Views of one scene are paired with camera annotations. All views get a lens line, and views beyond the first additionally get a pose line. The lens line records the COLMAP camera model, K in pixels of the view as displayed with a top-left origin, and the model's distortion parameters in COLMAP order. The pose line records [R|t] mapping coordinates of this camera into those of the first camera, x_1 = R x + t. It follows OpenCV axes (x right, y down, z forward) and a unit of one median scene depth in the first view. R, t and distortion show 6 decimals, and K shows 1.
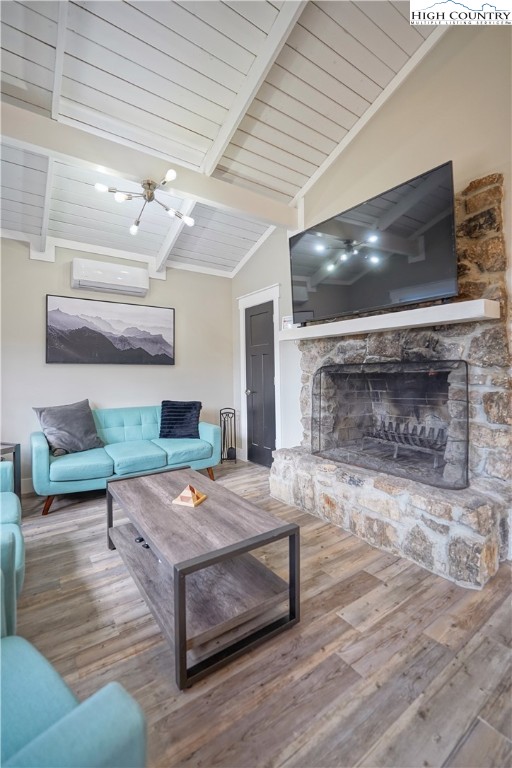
lens RADIAL K [[385.9, 0, 269.7], [0, 385.9, 343.8], [0, 0, 1]] dist [-0.034714, 0.000237]
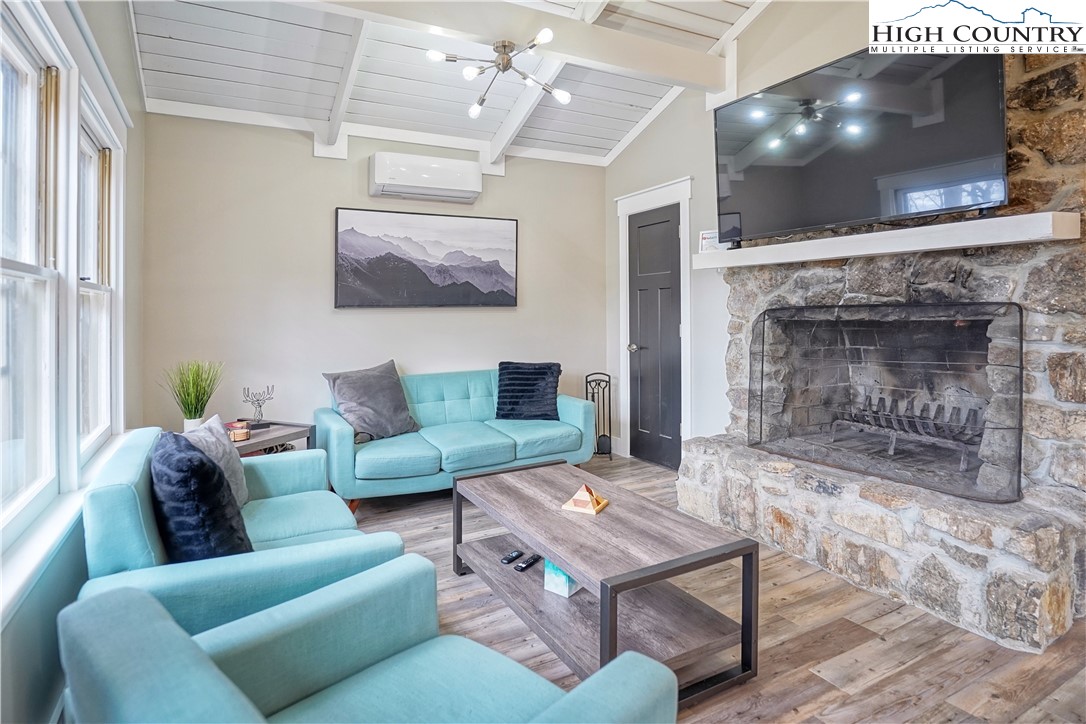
lens RADIAL K [[643.4, 0, 541.8], [0, 643.4, 306.8], [0, 0, 1]] dist [-0.024019, 0.003326]
pose [[0.985456, -0.015829, -0.169190, -0.058729], [0.026660, 0.997724, 0.061933, -0.024155], [0.167825, -0.065543, 0.983636, -0.111651]]
